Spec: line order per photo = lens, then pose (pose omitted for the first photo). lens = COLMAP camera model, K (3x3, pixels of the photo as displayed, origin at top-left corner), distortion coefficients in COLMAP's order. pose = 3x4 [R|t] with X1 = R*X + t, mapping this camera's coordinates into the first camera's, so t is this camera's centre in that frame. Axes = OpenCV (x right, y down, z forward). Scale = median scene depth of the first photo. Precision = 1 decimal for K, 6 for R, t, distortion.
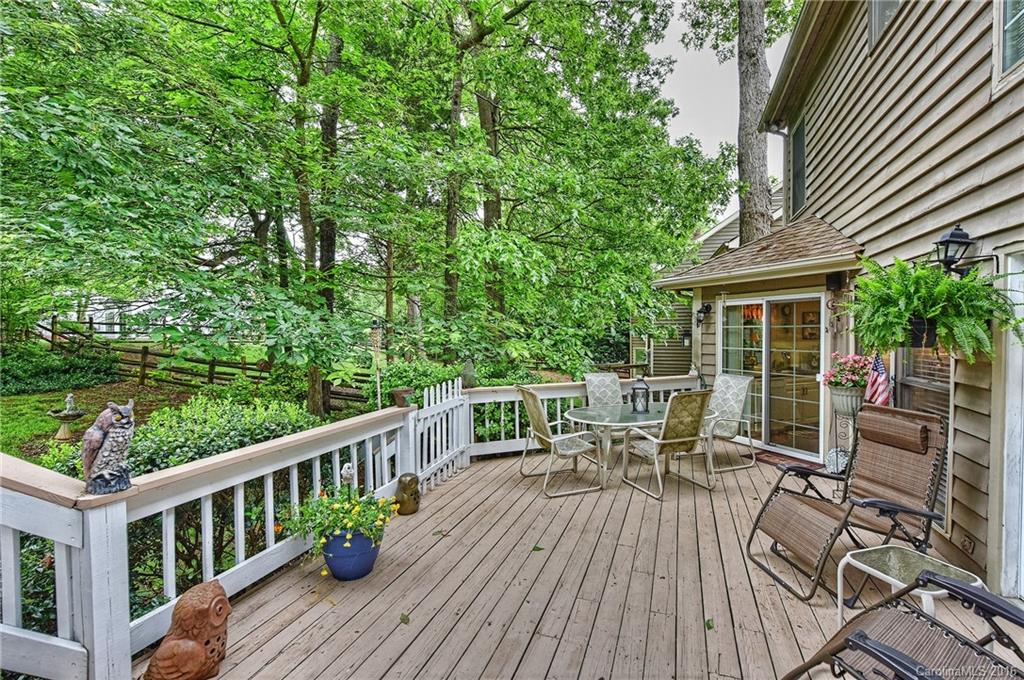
lens RADIAL K [[458.9, 0, 514.3], [0, 458.9, 342.8], [0, 0, 1]] dist [0.001638, 0.000292]
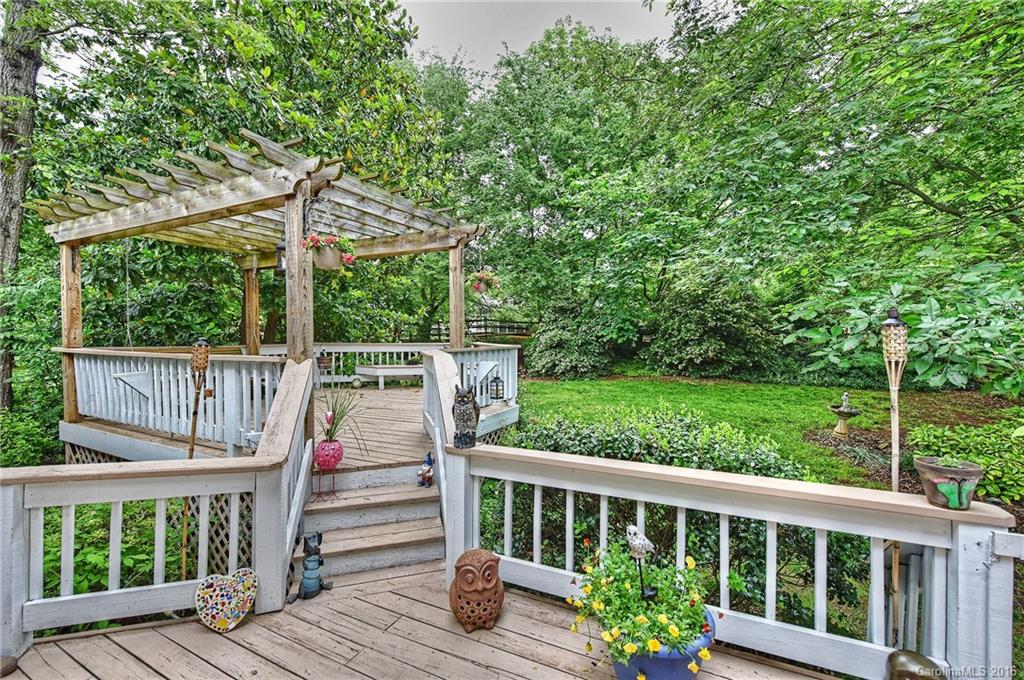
lens RADIAL K [[424.8, 0, 509.7], [0, 424.8, 341.5], [0, 0, 1]] dist [0.002101, -0.000923]
pose [[-0.129279, 0.009927, -0.991559, 0.224164], [-0.016181, 0.999796, 0.012119, -0.013333], [0.991476, 0.017611, -0.129092, 0.708437]]
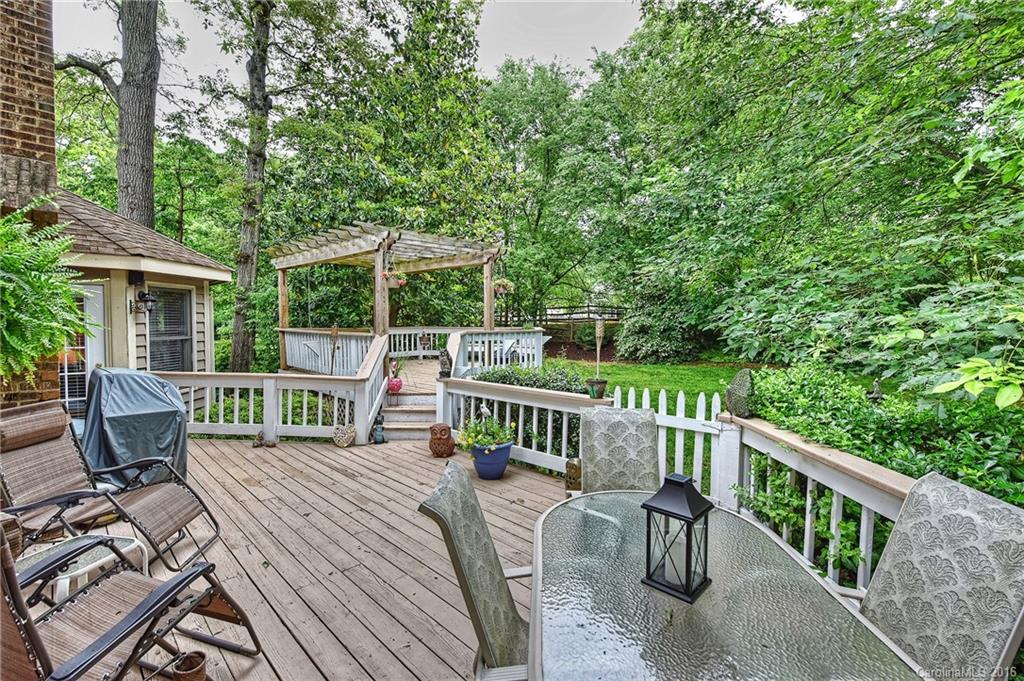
lens RADIAL K [[458.9, 0, 516.0], [0, 458.9, 341.8], [0, 0, 1]] dist [0.001638, 0.000292]
pose [[-0.426861, 0.037690, -0.903532, 0.824509], [-0.019515, 0.998515, 0.050872, -0.033507], [0.904107, 0.039348, -0.425491, 1.417190]]
